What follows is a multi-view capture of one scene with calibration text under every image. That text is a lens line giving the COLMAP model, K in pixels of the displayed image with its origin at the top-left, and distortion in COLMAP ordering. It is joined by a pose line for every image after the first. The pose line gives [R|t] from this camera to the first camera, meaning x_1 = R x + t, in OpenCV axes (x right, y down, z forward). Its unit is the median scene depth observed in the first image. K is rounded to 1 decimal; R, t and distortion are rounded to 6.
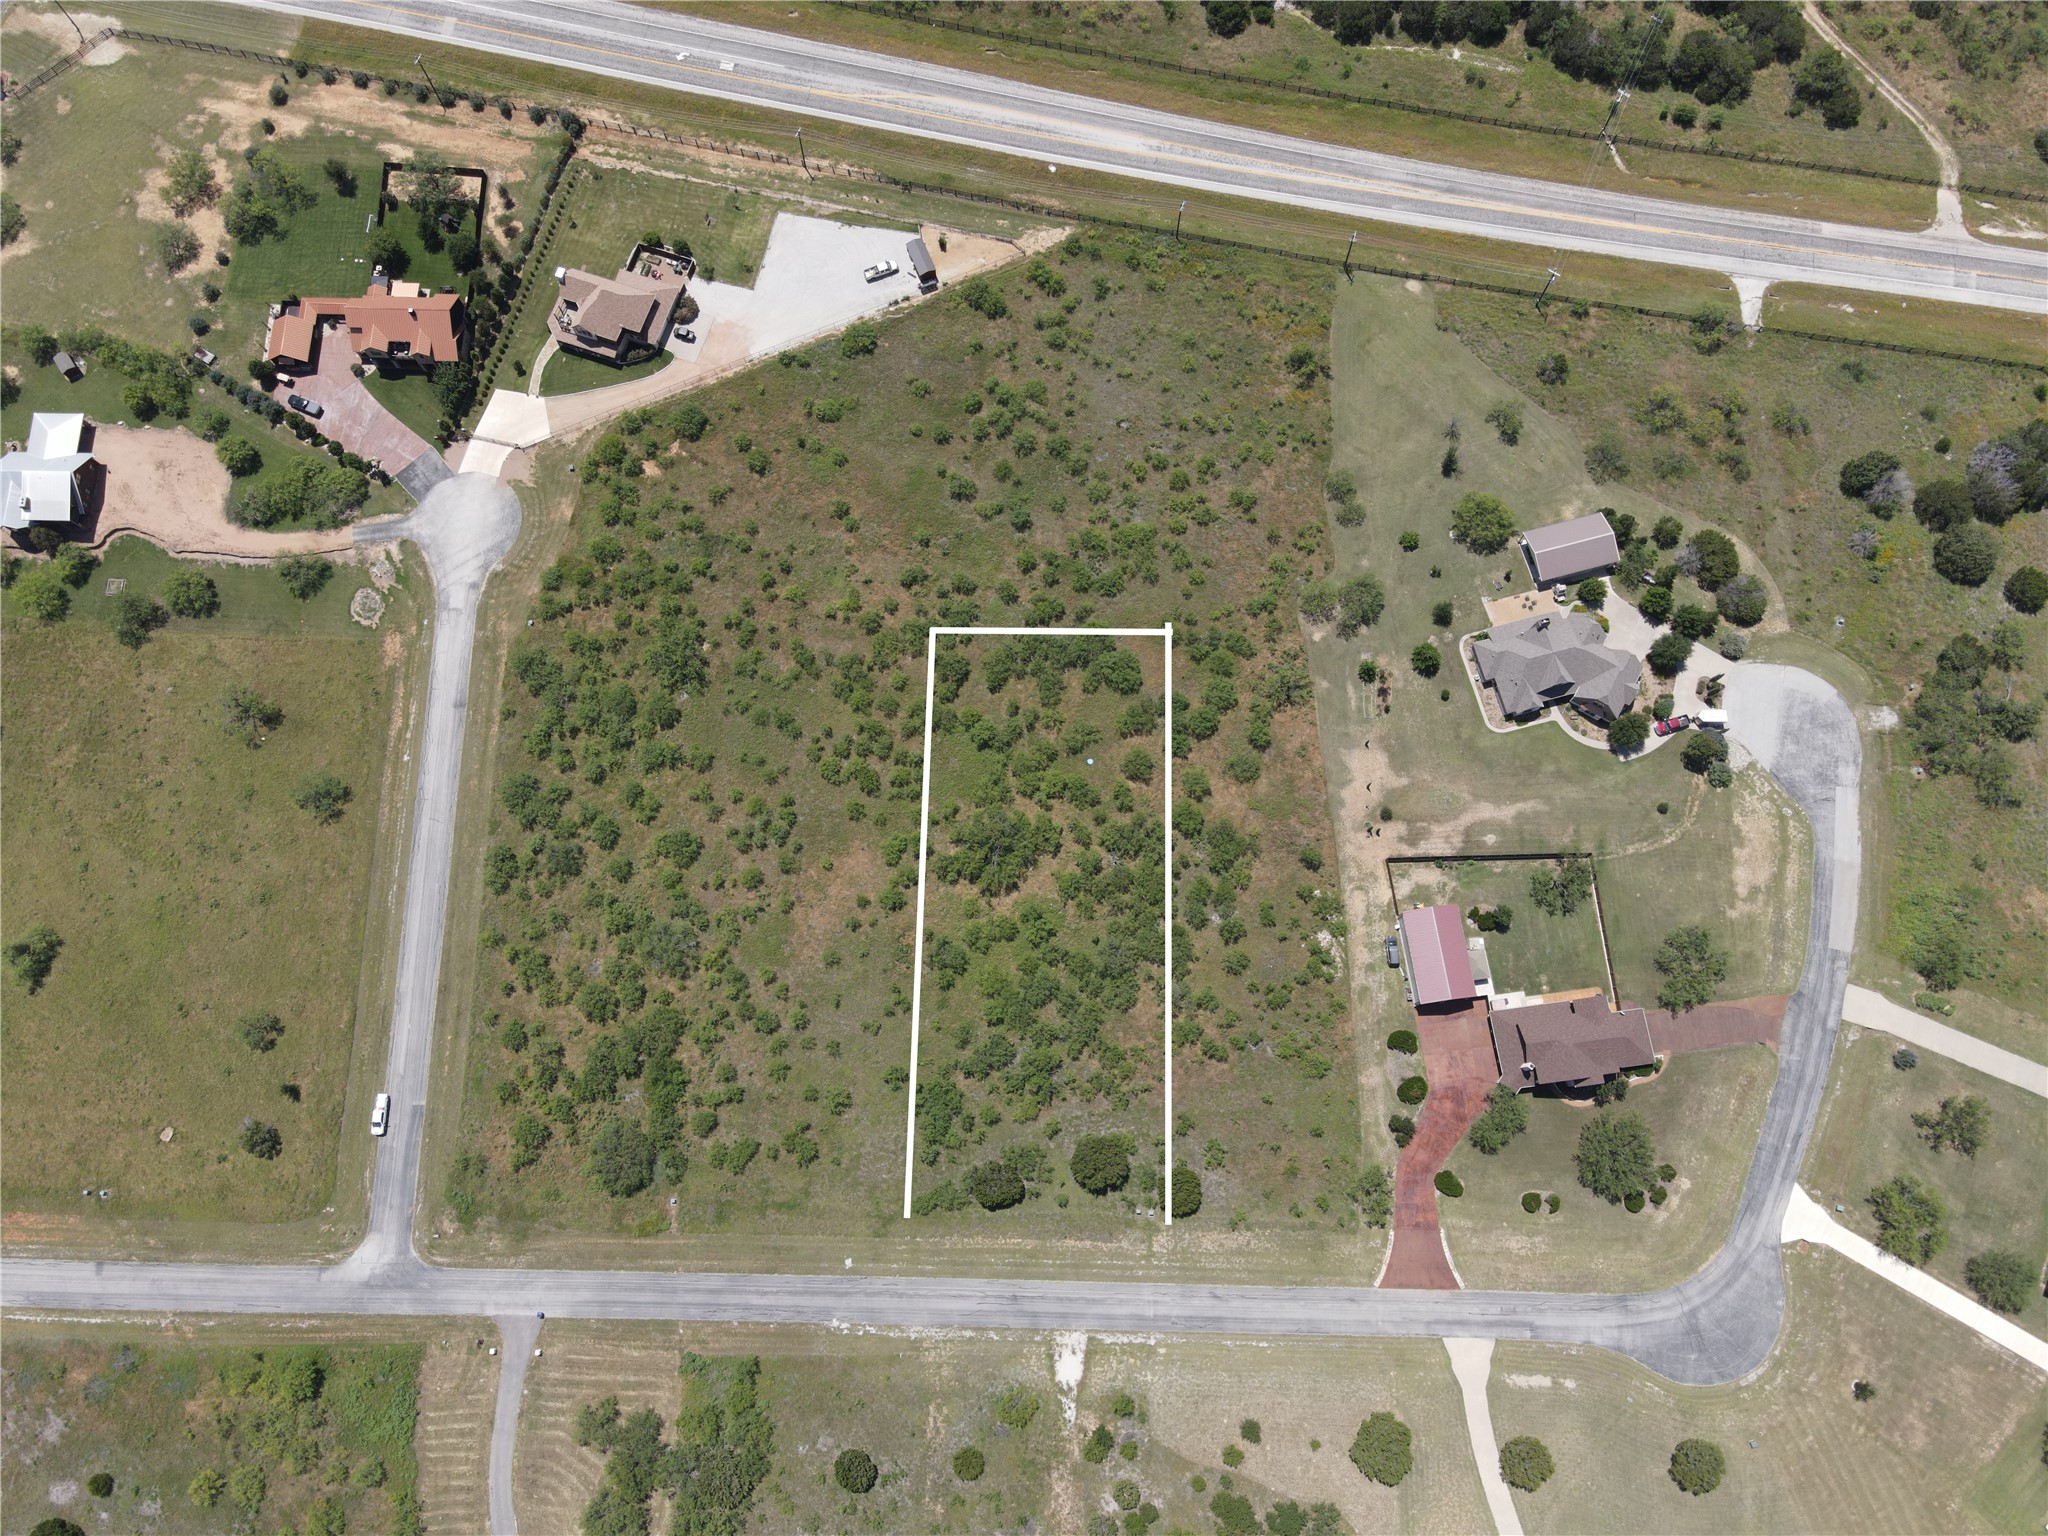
lens RADIAL K [[1498.9, 0, 1019.4], [0, 1498.9, 769.2], [0, 0, 1]] dist [0.012163, 0.007924]
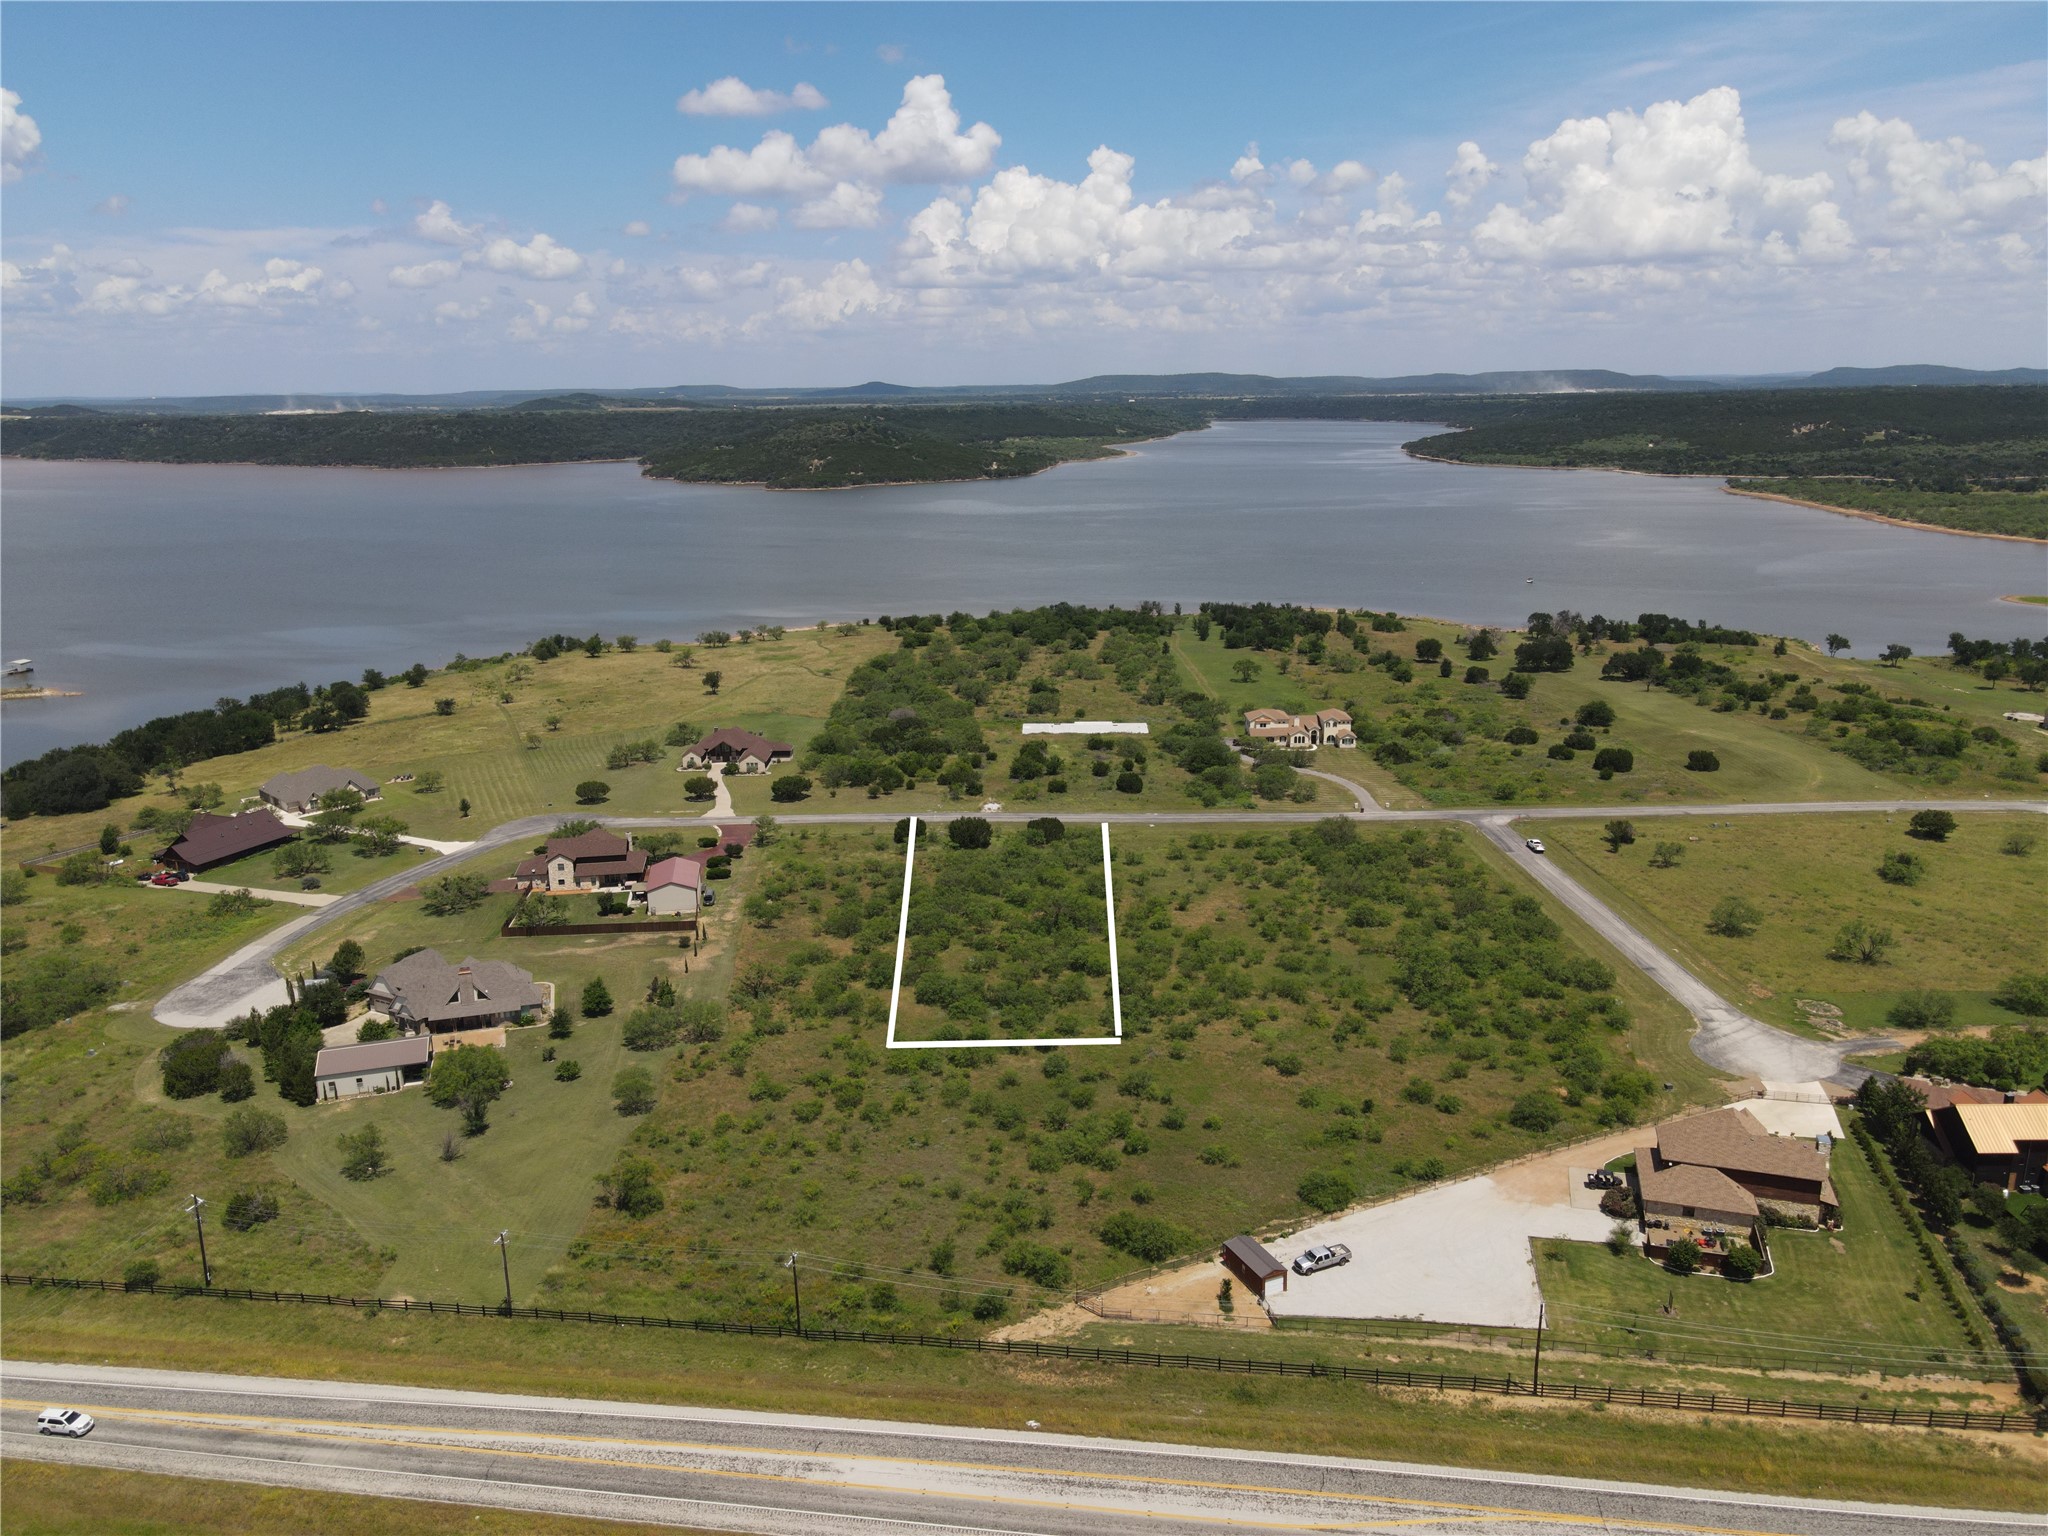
lens RADIAL K [[1498.9, 0, 1019.4], [0, 1498.9, 769.2], [0, 0, 1]] dist [0.012163, 0.007924]
pose [[-0.999148, 0.036706, -0.018866, 0.029421], [-0.019146, -0.007288, 0.999790, -0.941103], [0.036560, 0.999300, 0.007985, 0.832774]]
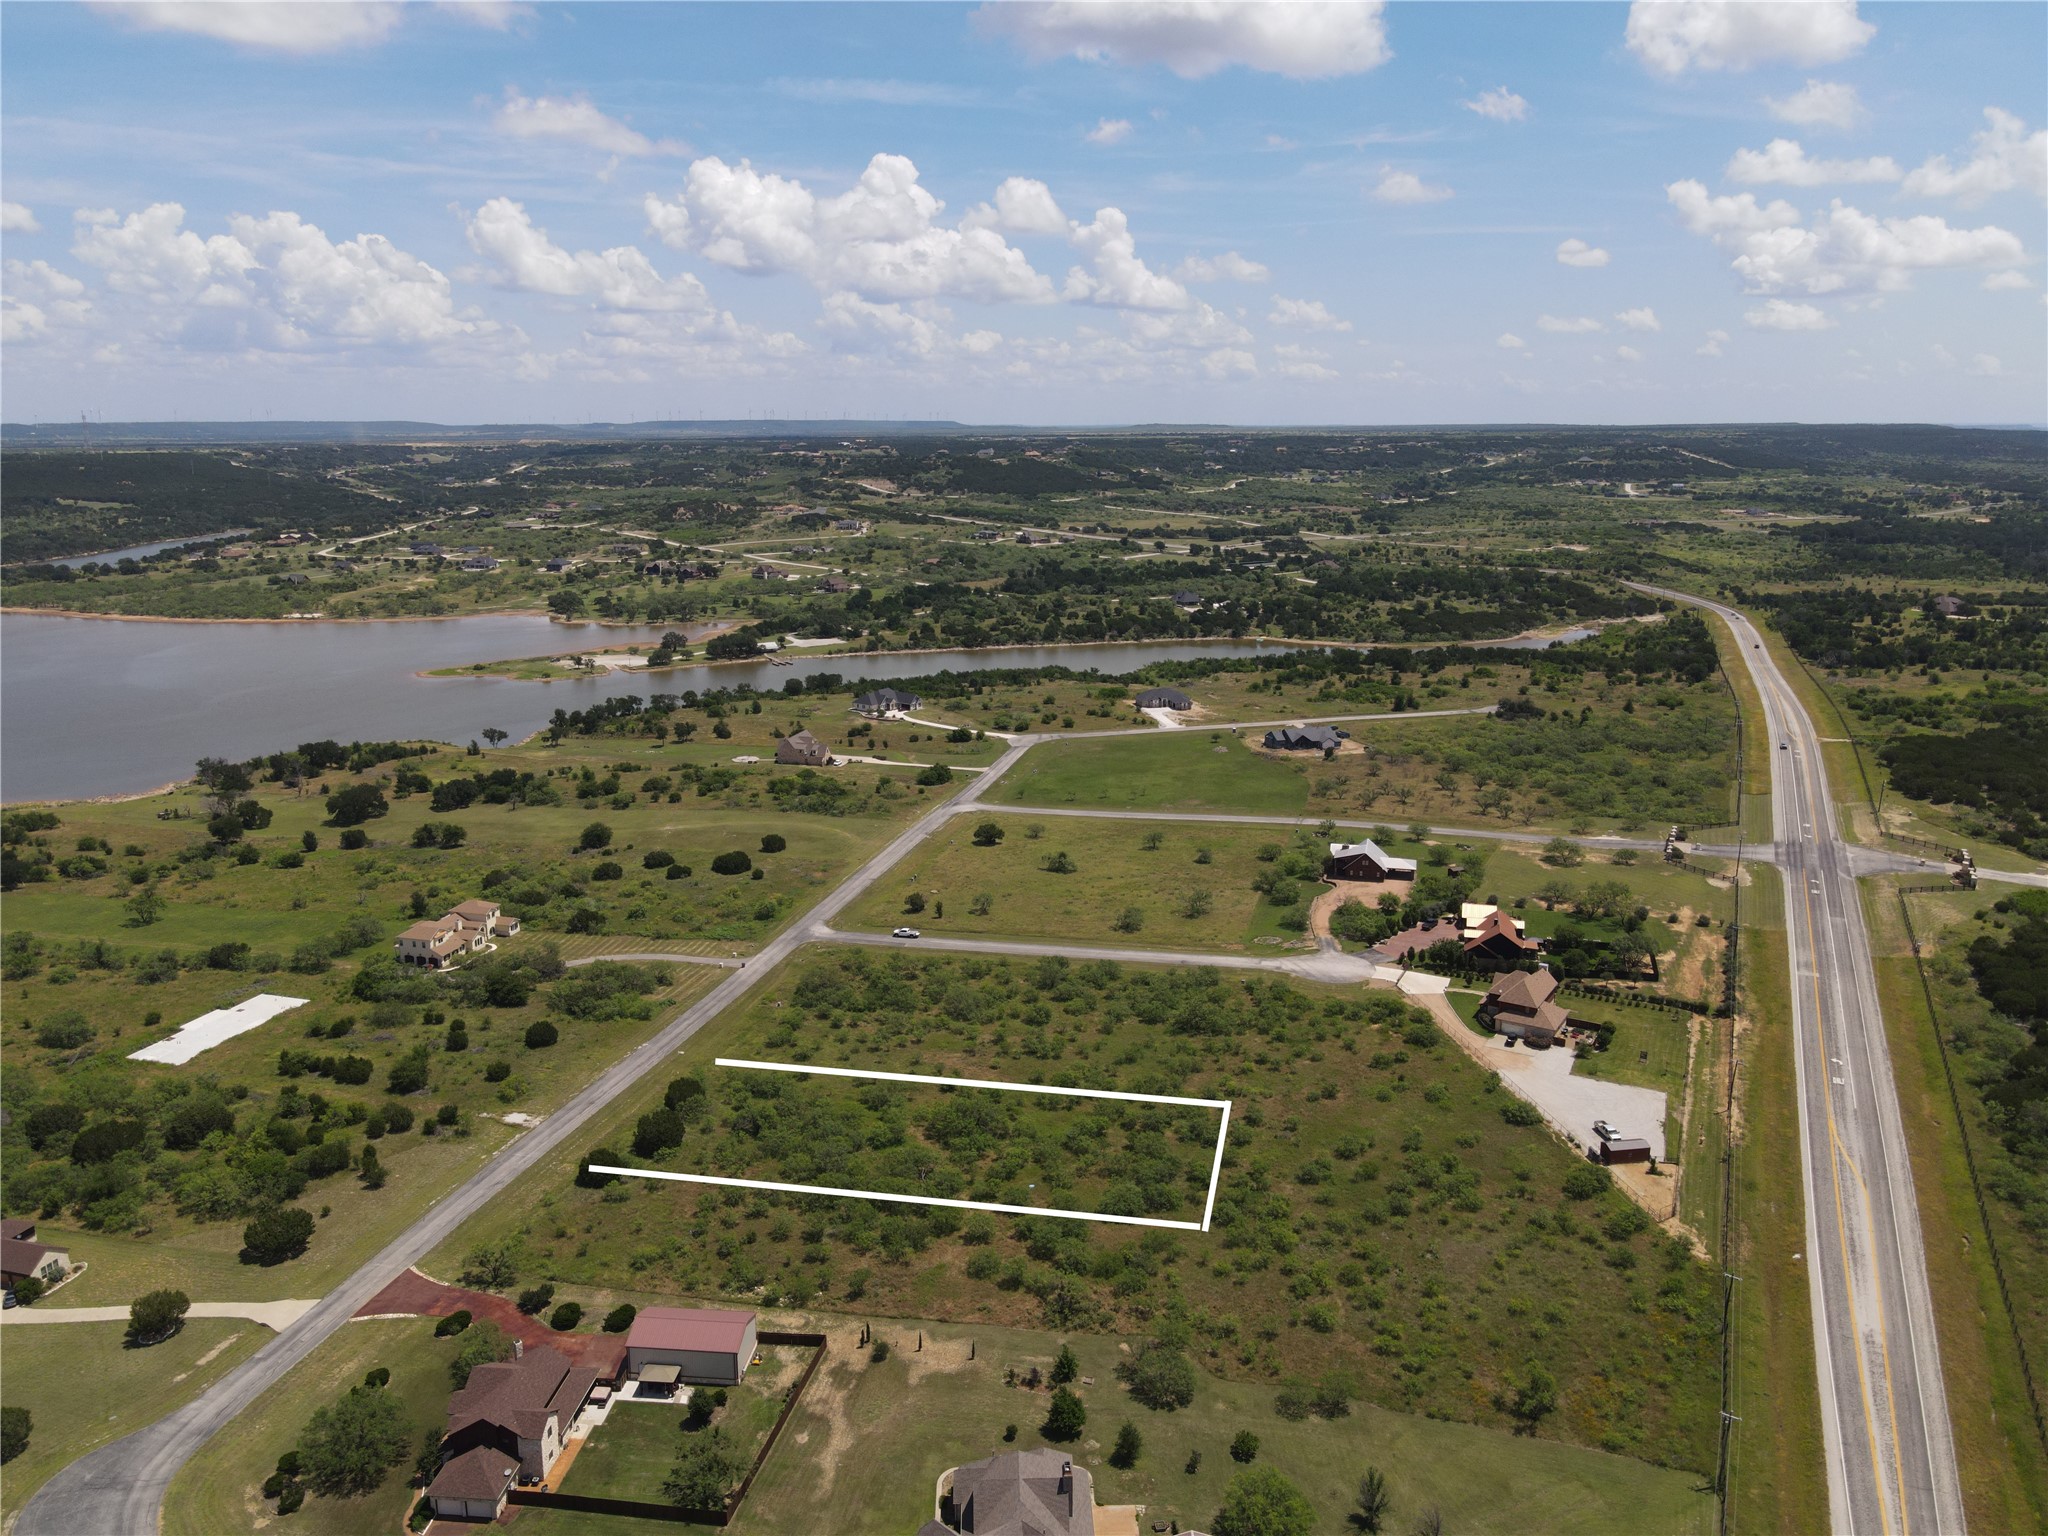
lens RADIAL K [[1498.9, 0, 1019.4], [0, 1498.9, 769.2], [0, 0, 1]] dist [0.012163, 0.007924]
pose [[-0.235256, 0.239196, -0.942040, 0.852508], [-0.941098, 0.186145, 0.282285, -0.304227], [0.242878, 0.952961, 0.181315, 0.546111]]
